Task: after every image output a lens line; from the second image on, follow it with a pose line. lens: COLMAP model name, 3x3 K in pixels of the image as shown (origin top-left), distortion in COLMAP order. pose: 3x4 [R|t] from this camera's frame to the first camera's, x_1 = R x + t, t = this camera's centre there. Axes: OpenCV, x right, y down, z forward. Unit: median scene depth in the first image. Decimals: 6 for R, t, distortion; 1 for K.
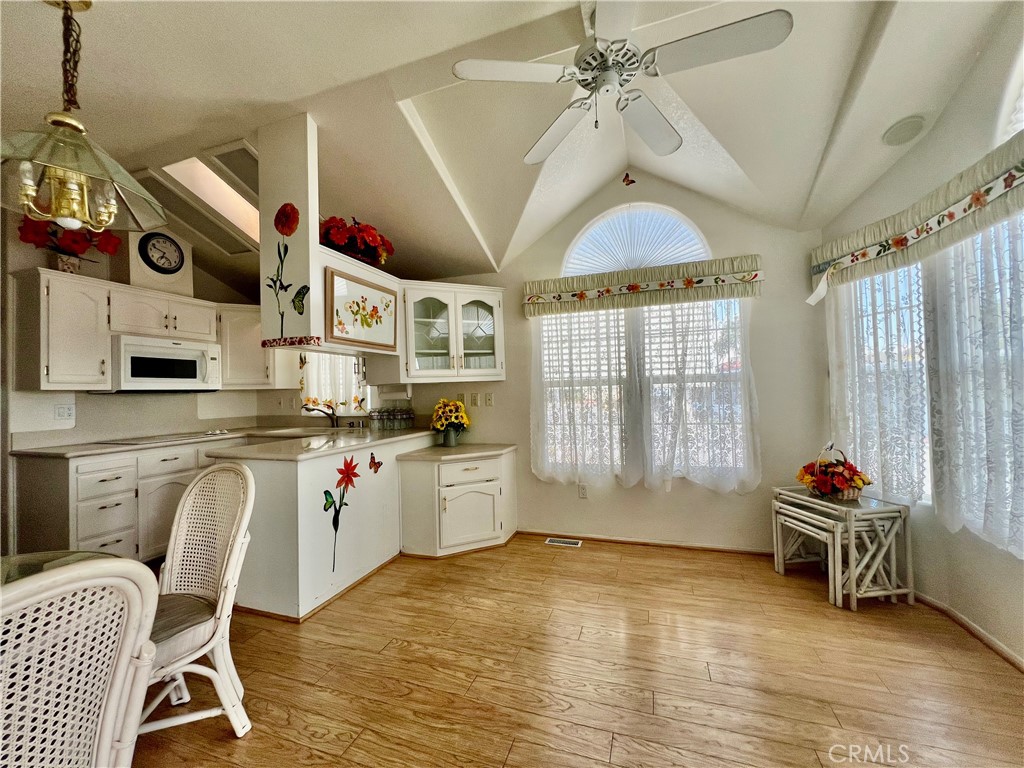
lens RADIAL K [[411.3, 0, 508.1], [0, 411.3, 387.5], [0, 0, 1]] dist [-0.000915, -0.000109]
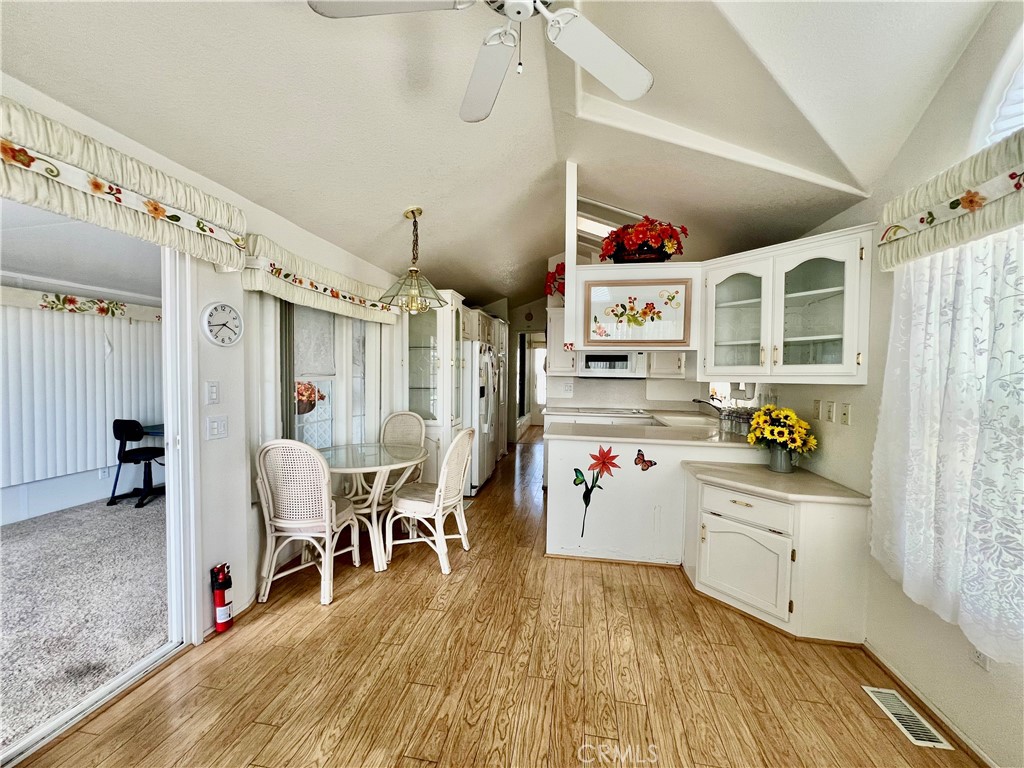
lens RADIAL K [[411.3, 0, 509.3], [0, 411.3, 384.5], [0, 0, 1]] dist [-0.000915, -0.000109]
pose [[0.162123, 0.059737, -0.984961, 0.636151], [-0.009360, 0.998214, 0.059000, -0.061620], [0.986726, -0.000346, 0.162393, 0.539533]]
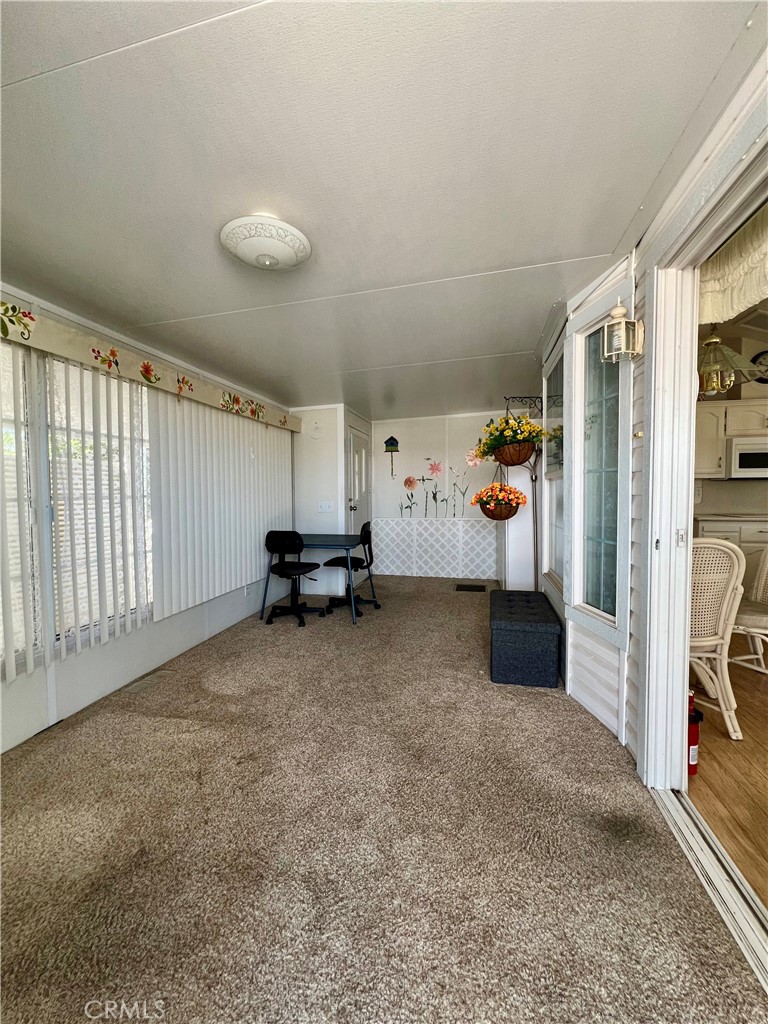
lens RADIAL K [[411.3, 0, 383.1], [0, 411.3, 505.7], [0, 0, 1]] dist [-0.000915, -0.000109]
pose [[0.115538, 0.058569, -0.991575, 0.350656], [0.010907, 0.998125, 0.060226, 0.003587], [0.993243, -0.017773, 0.114683, -0.379889]]
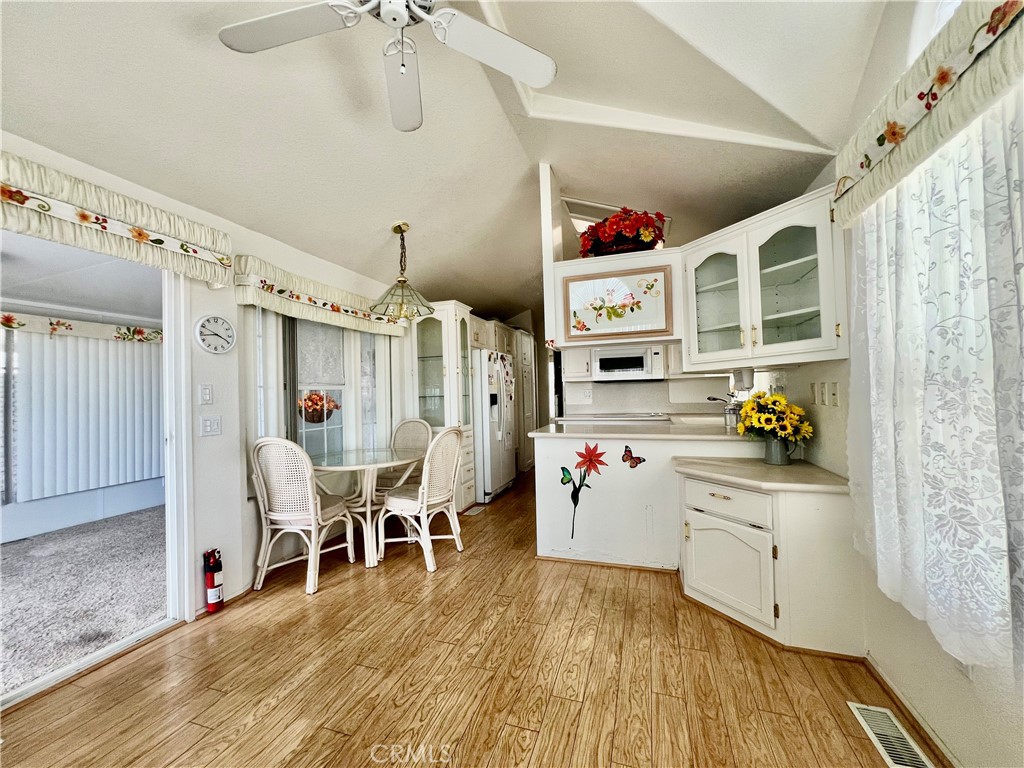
lens RADIAL K [[411.3, 0, 509.1], [0, 411.3, 384.5], [0, 0, 1]] dist [-0.000915, -0.000109]
pose [[0.011491, 0.005876, -0.999917, 0.667167], [0.033080, 0.999433, 0.006253, -0.001618], [0.999387, -0.033149, 0.011290, 0.747002]]
